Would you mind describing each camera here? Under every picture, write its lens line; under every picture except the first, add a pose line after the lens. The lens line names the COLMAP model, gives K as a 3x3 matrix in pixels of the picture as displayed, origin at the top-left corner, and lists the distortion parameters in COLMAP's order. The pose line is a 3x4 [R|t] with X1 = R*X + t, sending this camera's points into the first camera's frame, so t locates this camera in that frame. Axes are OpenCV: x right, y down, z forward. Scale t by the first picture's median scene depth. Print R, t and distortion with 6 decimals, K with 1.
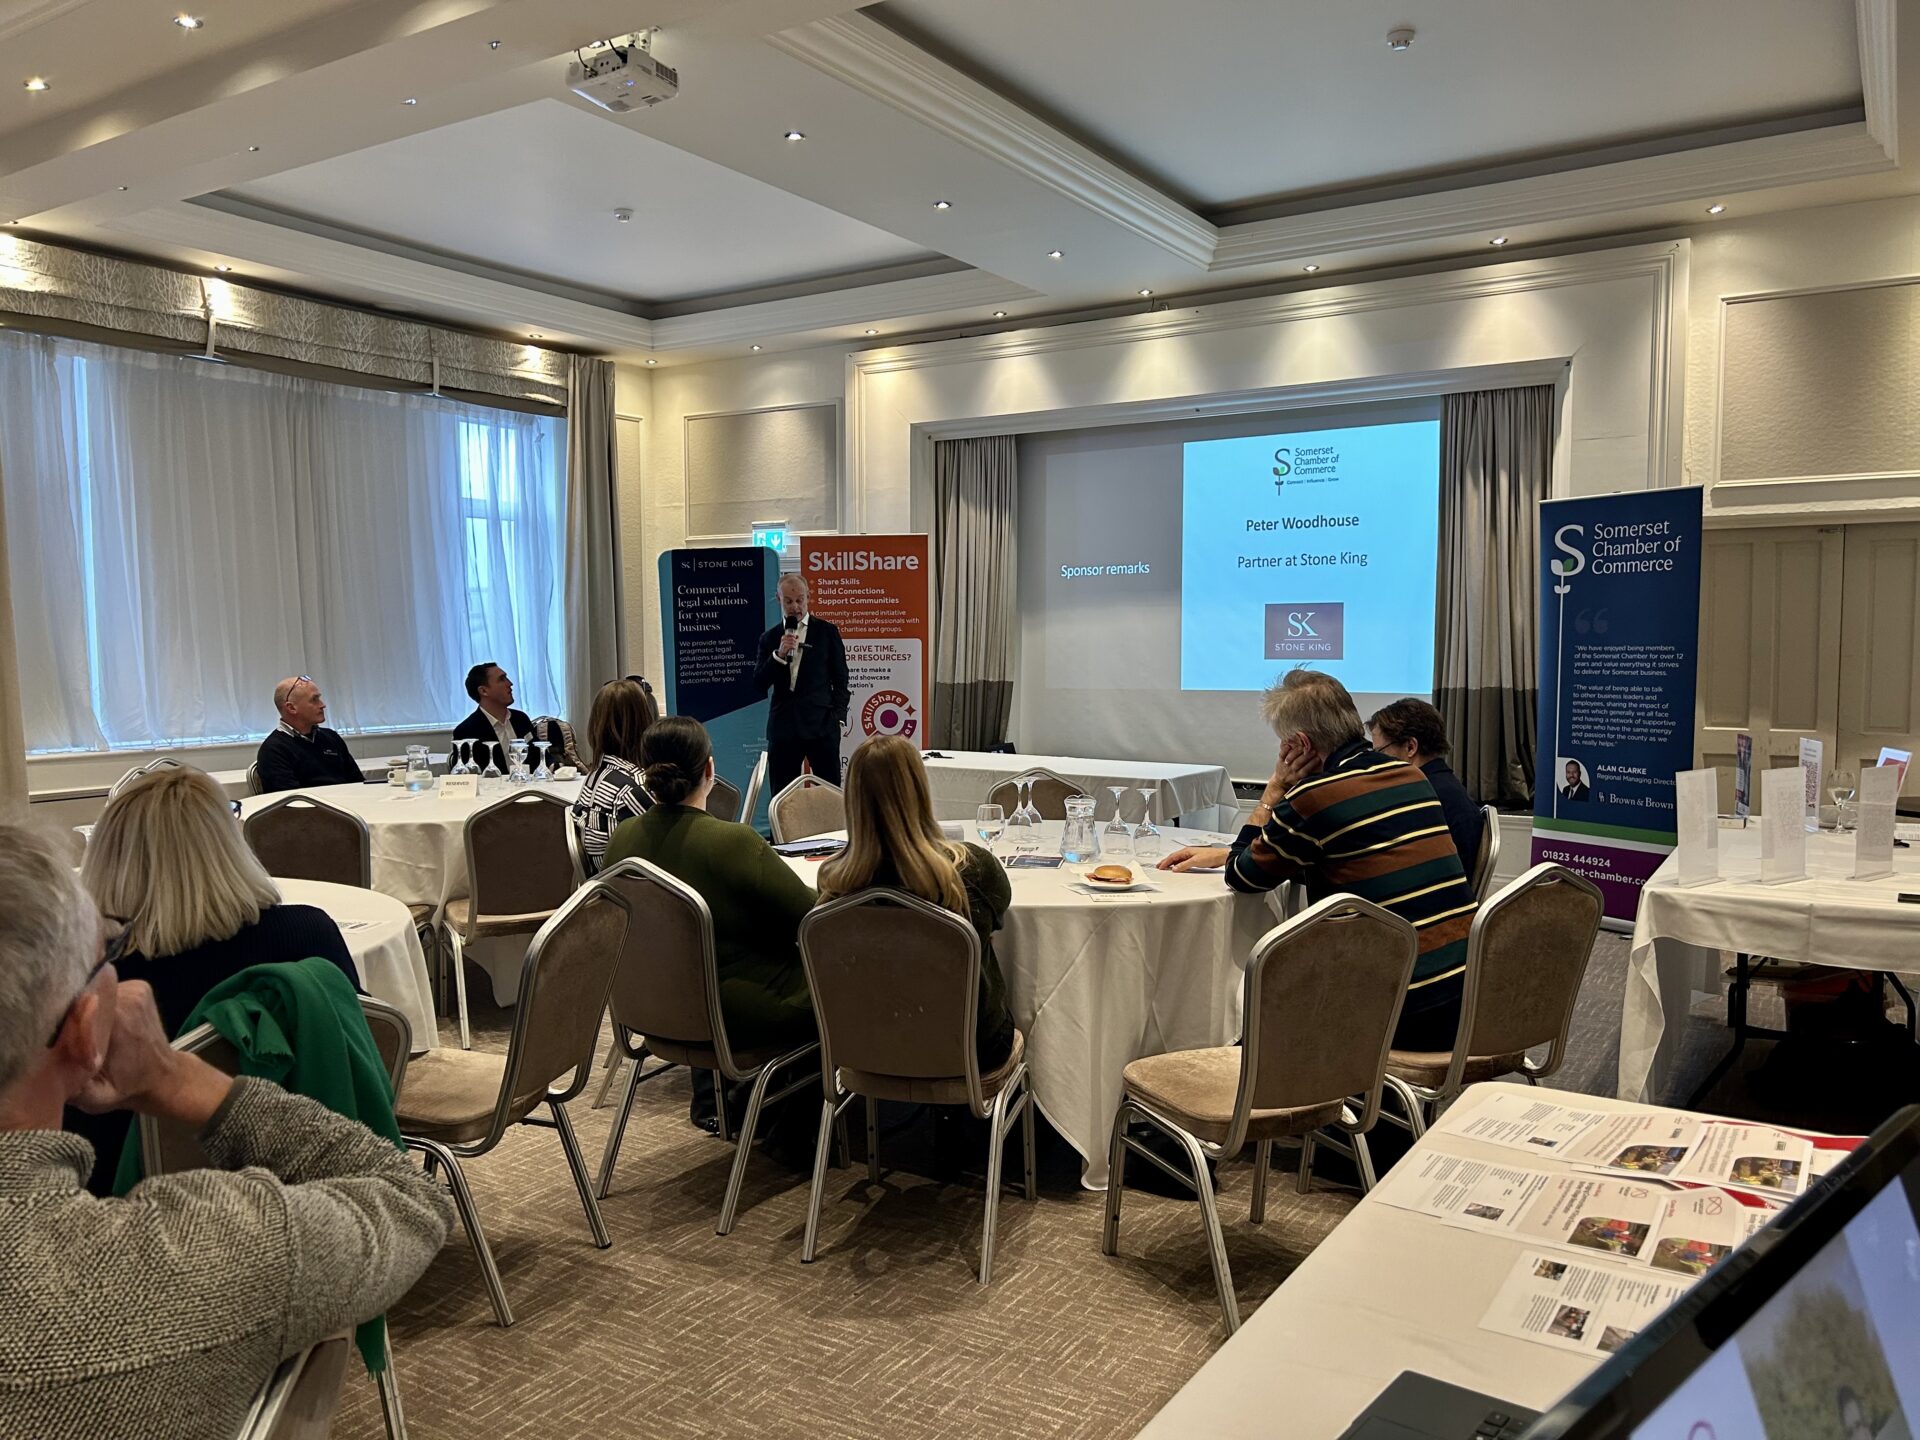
lens RADIAL K [[1453.7, 0, 960.0], [0, 1453.7, 720.0], [0, 0, 1]] dist [0.049815, -0.002719]
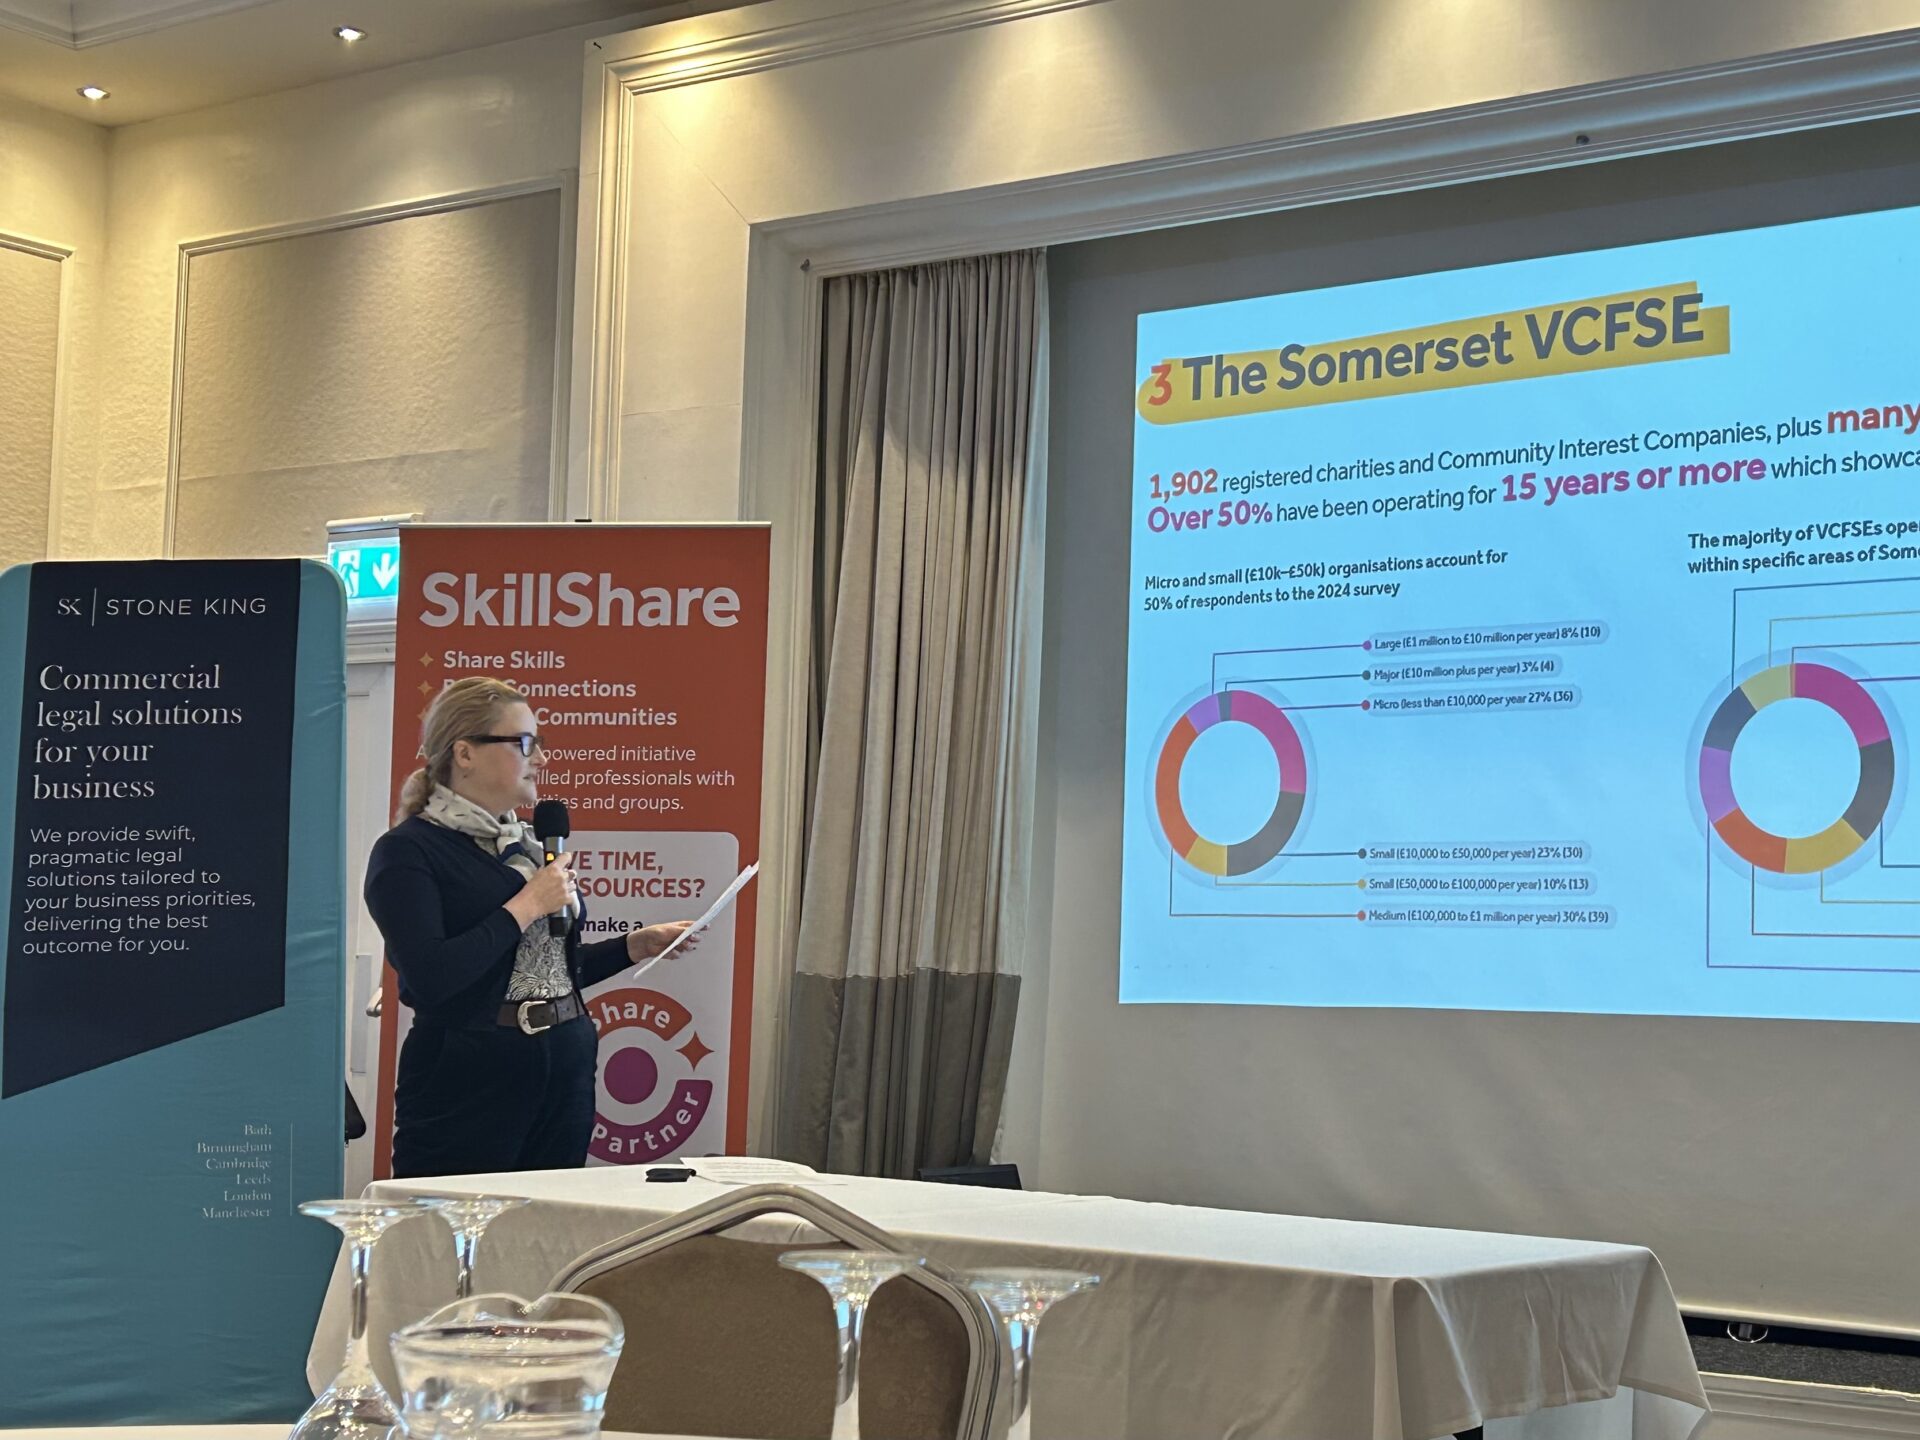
lens RADIAL K [[2939.8, 0, 1025.8], [0, 2939.8, 719.3], [0, 0, 1]] dist [0.120465, -0.518668]
pose [[0.998959, 0.025651, -0.037718, 0.061941], [-0.031011, 0.988324, -0.149177, 0.015975], [0.033452, 0.150192, 0.988091, 0.328979]]
